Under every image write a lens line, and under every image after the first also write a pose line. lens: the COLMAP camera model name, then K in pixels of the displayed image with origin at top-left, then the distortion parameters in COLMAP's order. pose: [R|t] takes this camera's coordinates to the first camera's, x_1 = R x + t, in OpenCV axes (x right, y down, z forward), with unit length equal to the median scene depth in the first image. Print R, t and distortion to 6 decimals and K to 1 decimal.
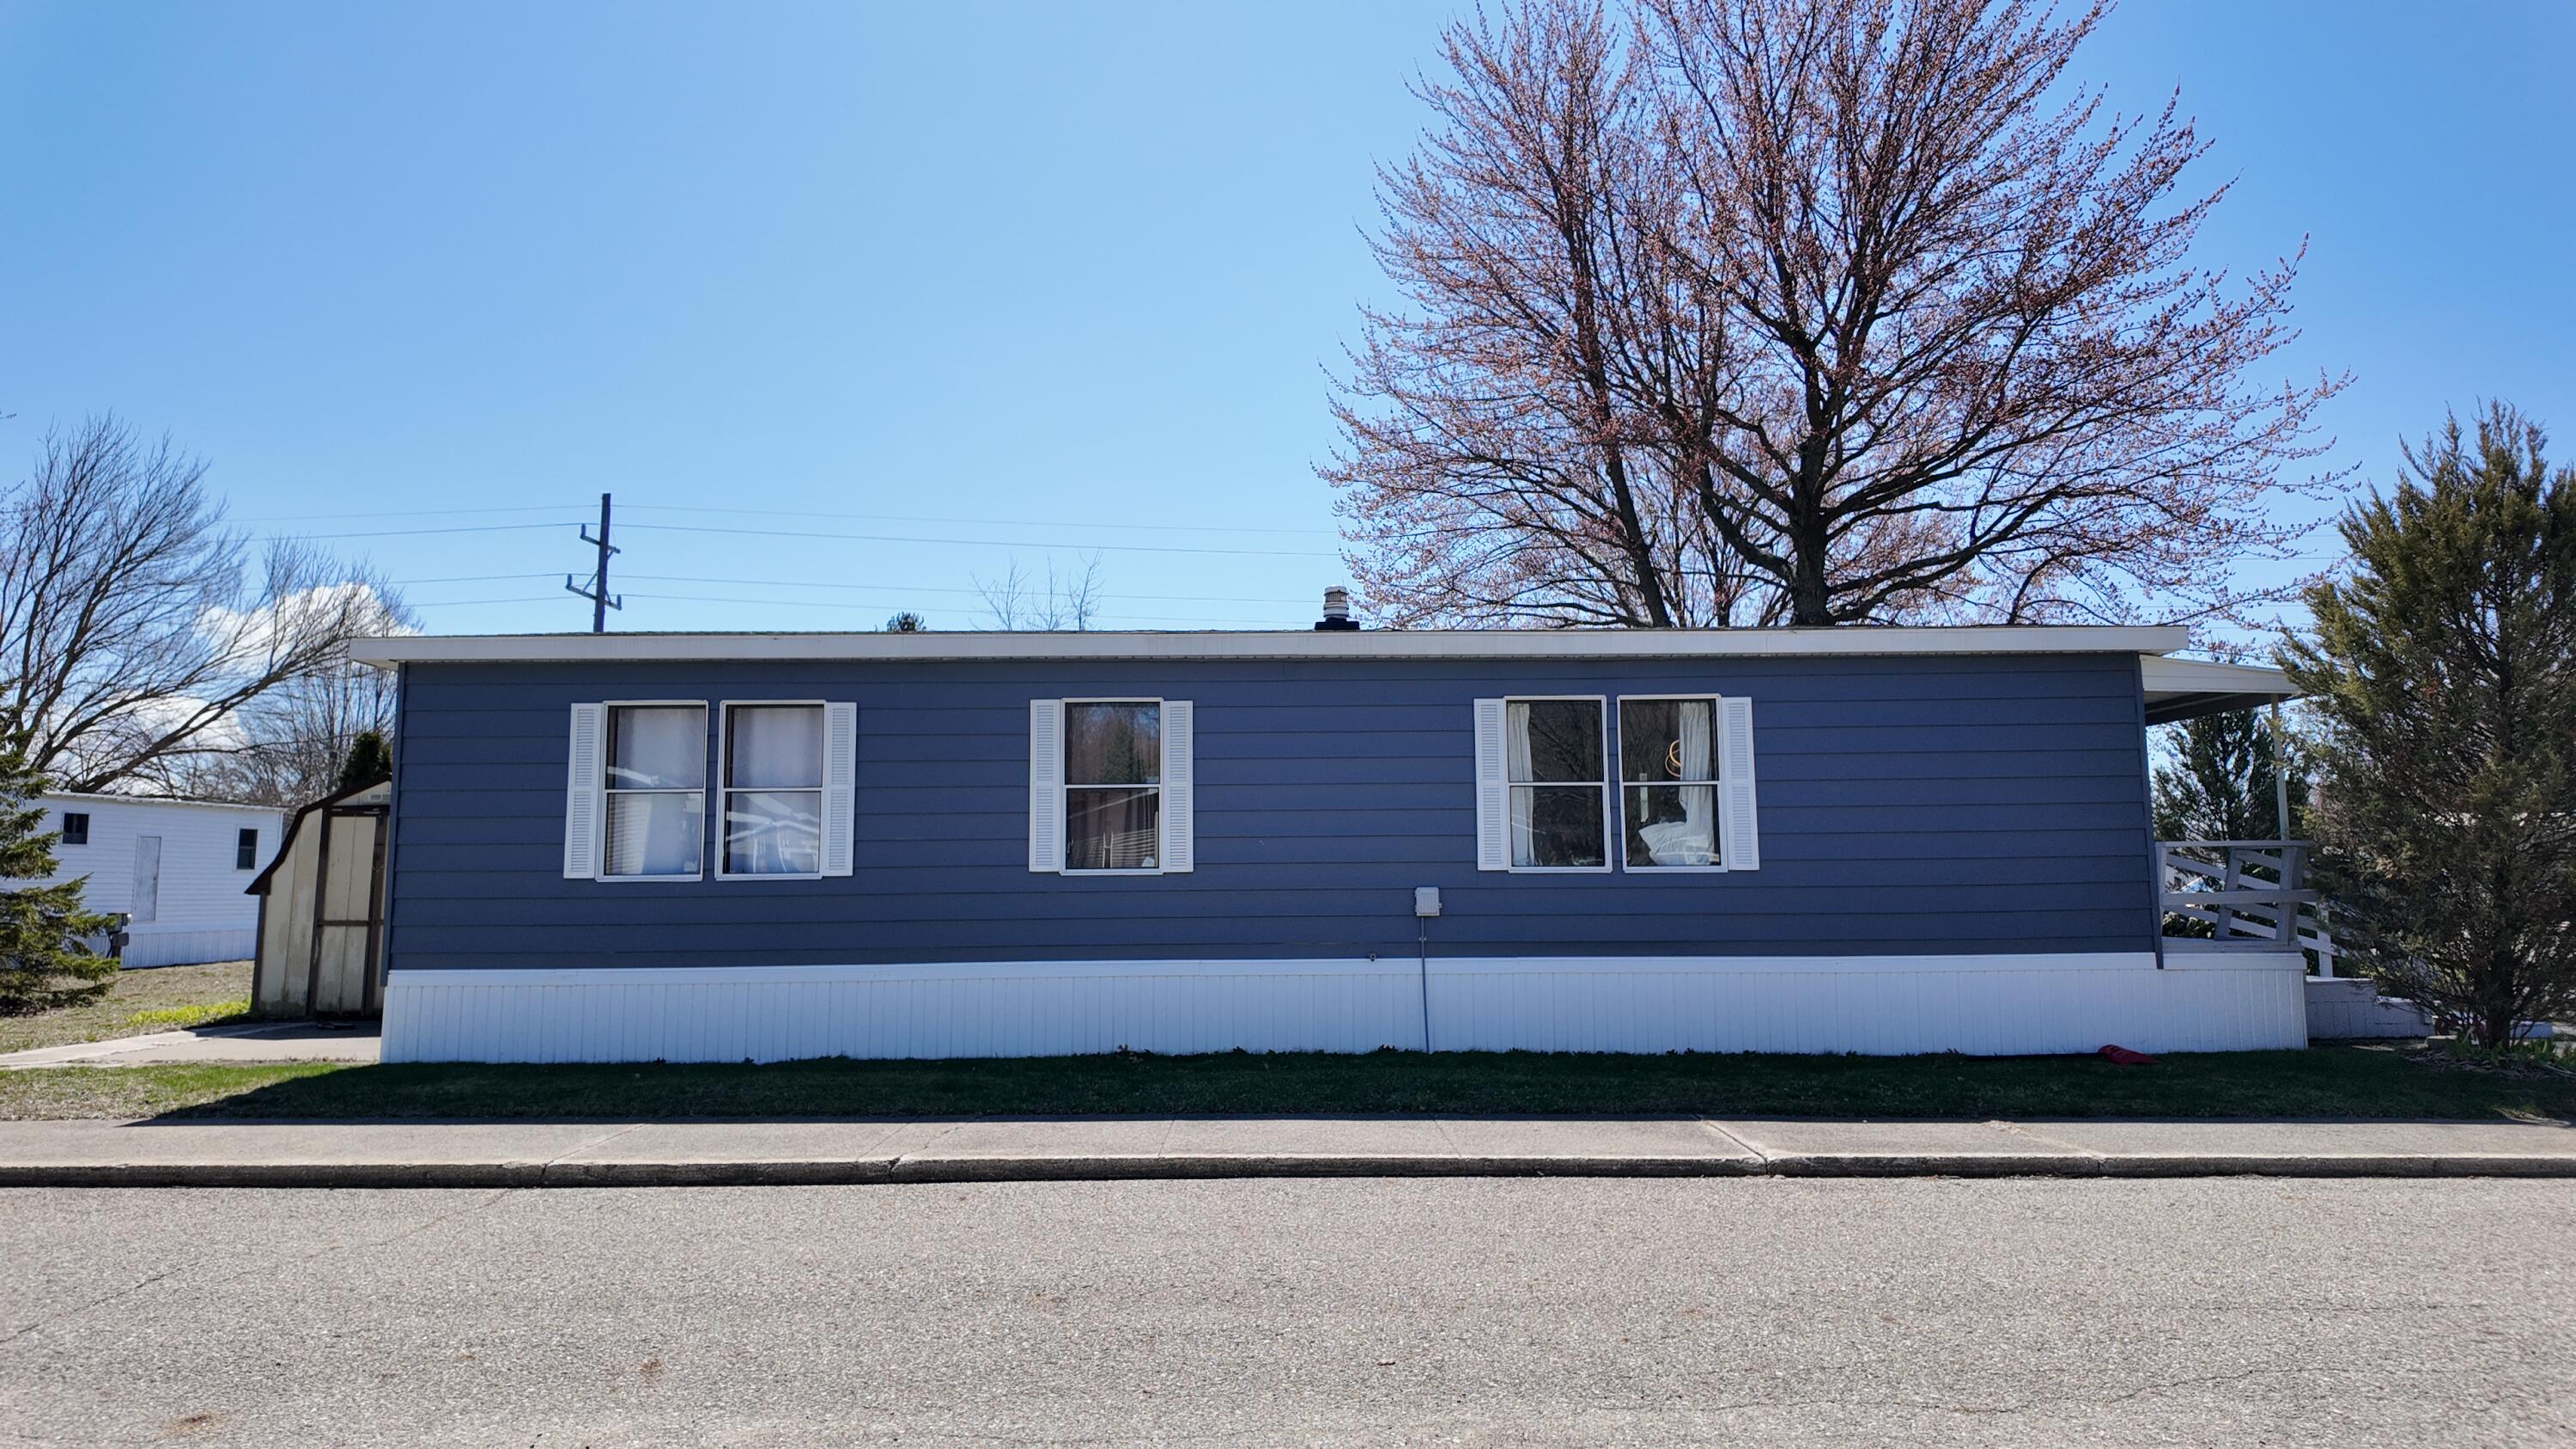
lens RADIAL K [[1510.9, 0, 1295.6], [0, 1510.9, 700.2], [0, 0, 1]] dist [0.039751, -0.000217]
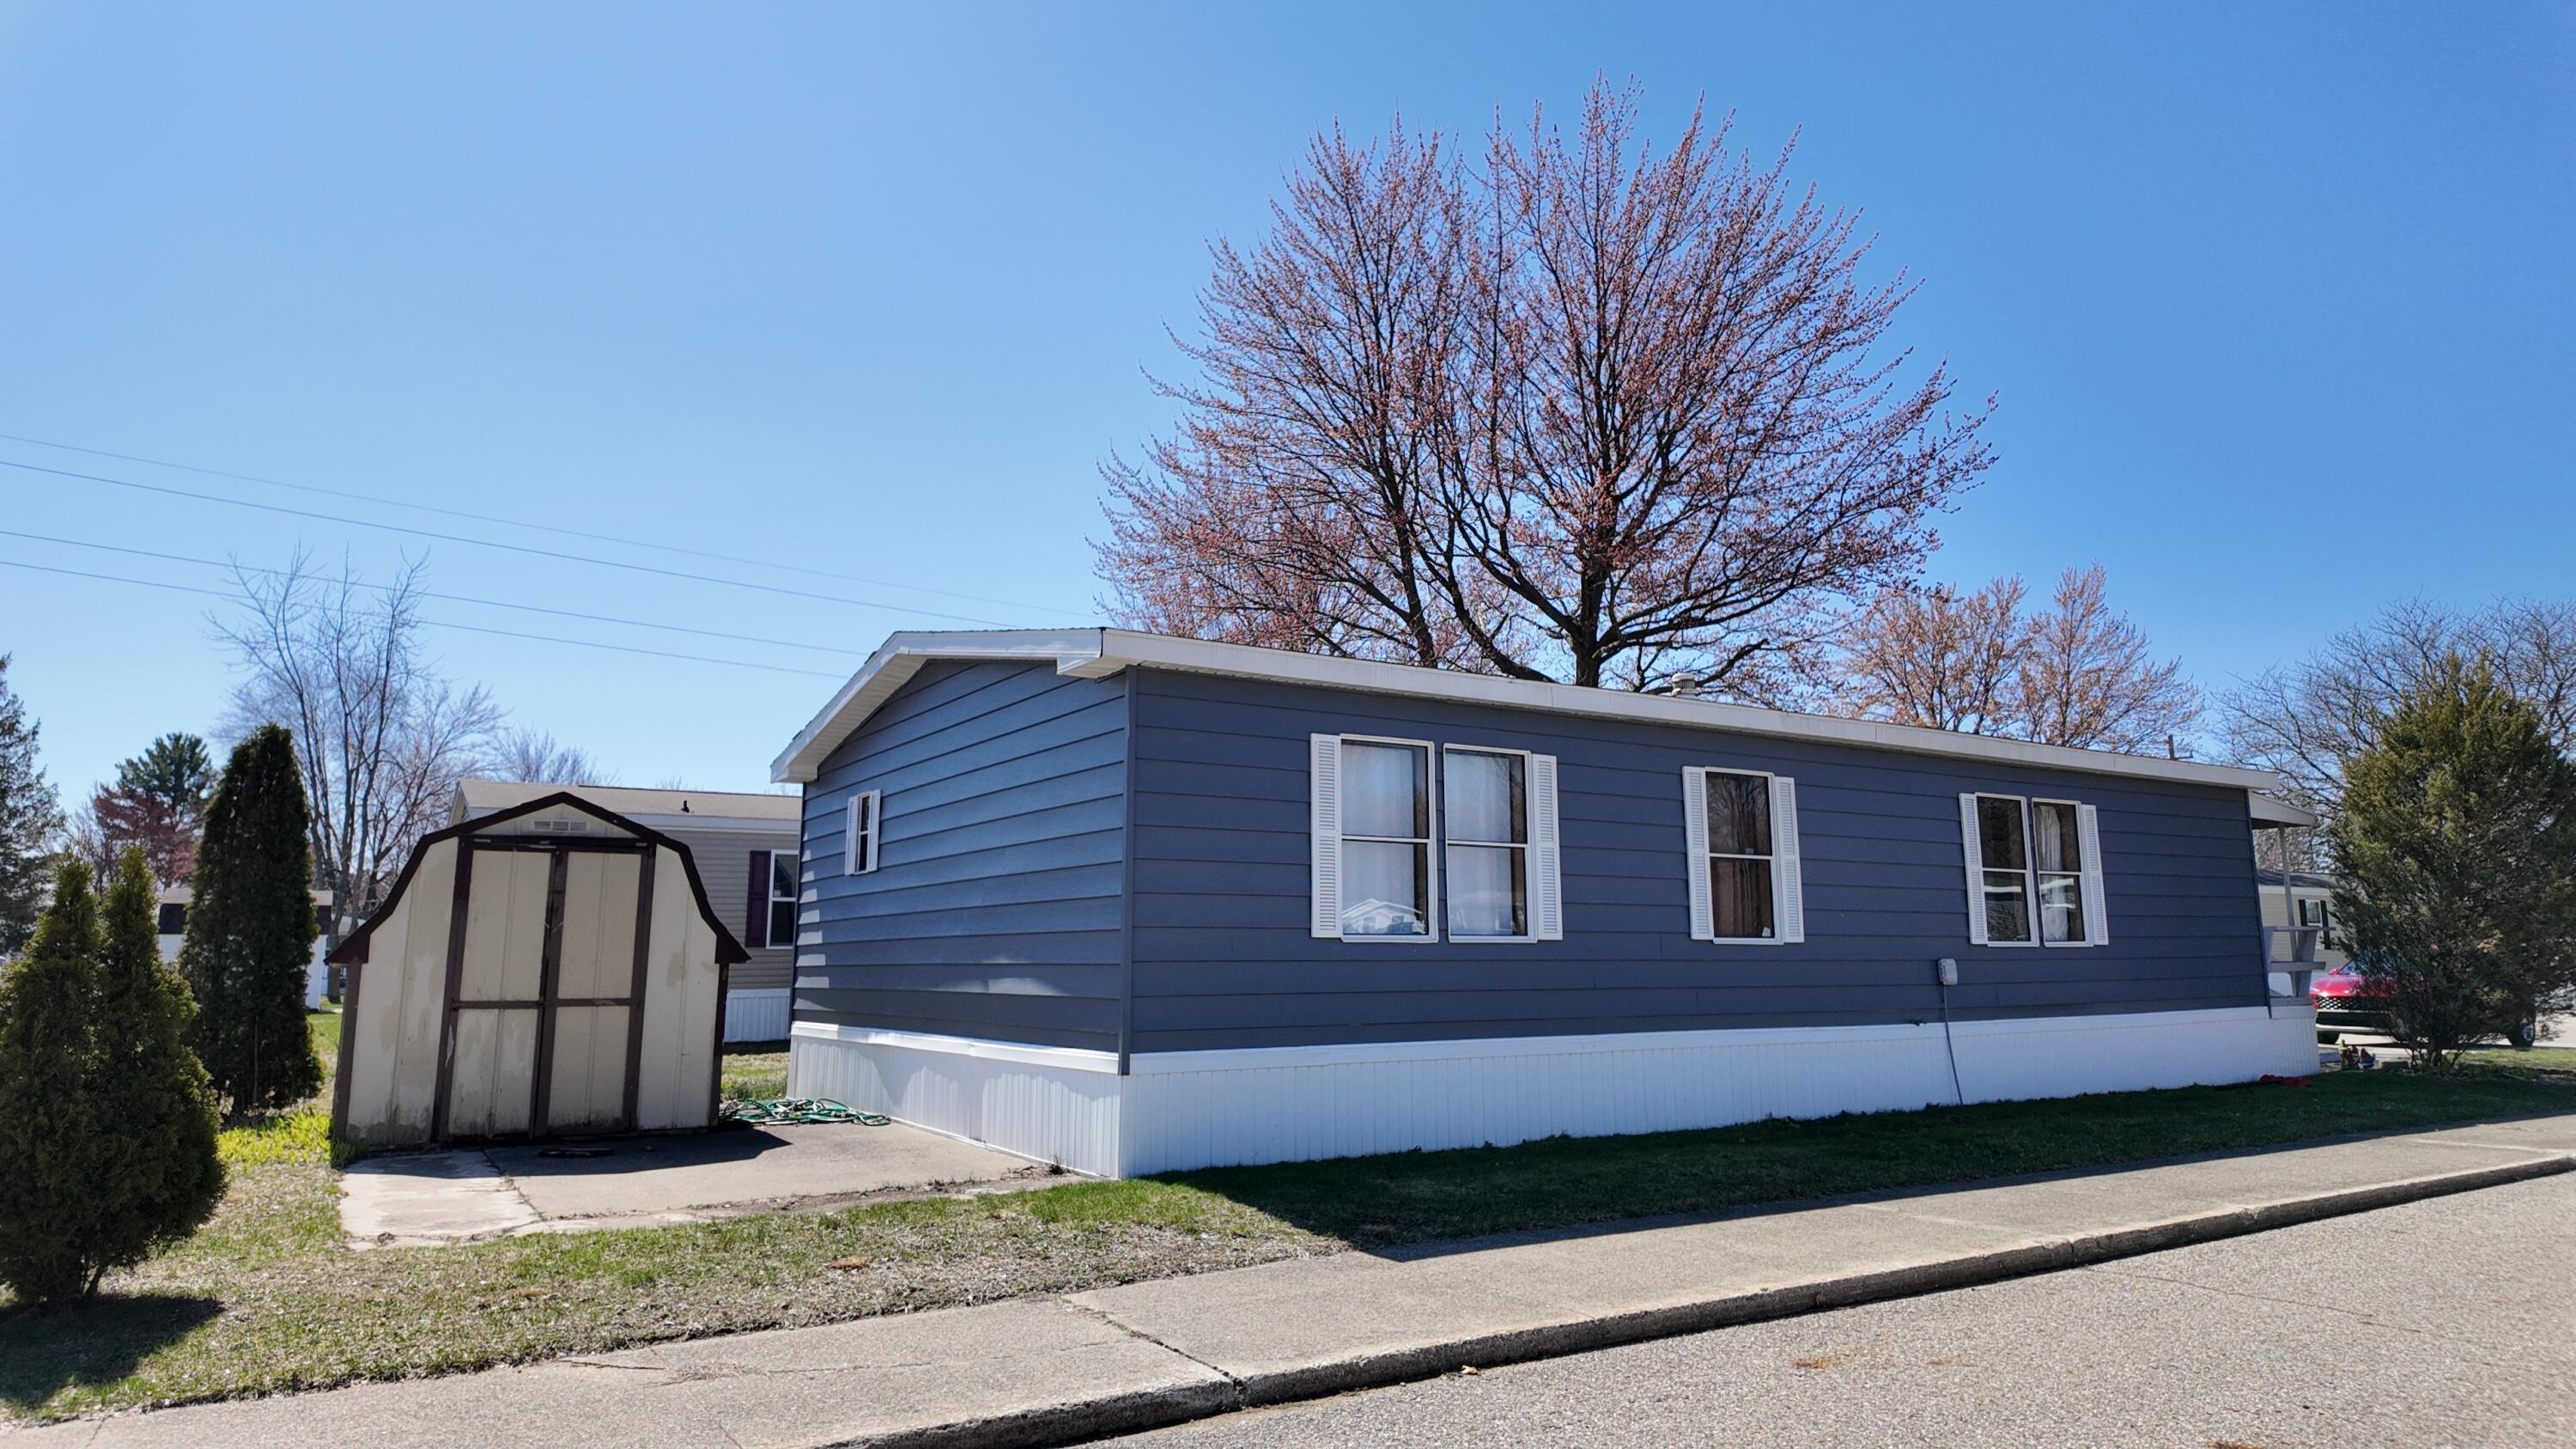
lens RADIAL K [[1510.9, 0, 1296.2], [0, 1510.9, 735.8], [0, 0, 1]] dist [0.039751, -0.000217]
pose [[0.843150, 0.084325, 0.531026, -0.917425], [-0.064681, 0.996360, -0.055519, 0.052077], [-0.533774, 0.012464, 0.845535, 0.295577]]
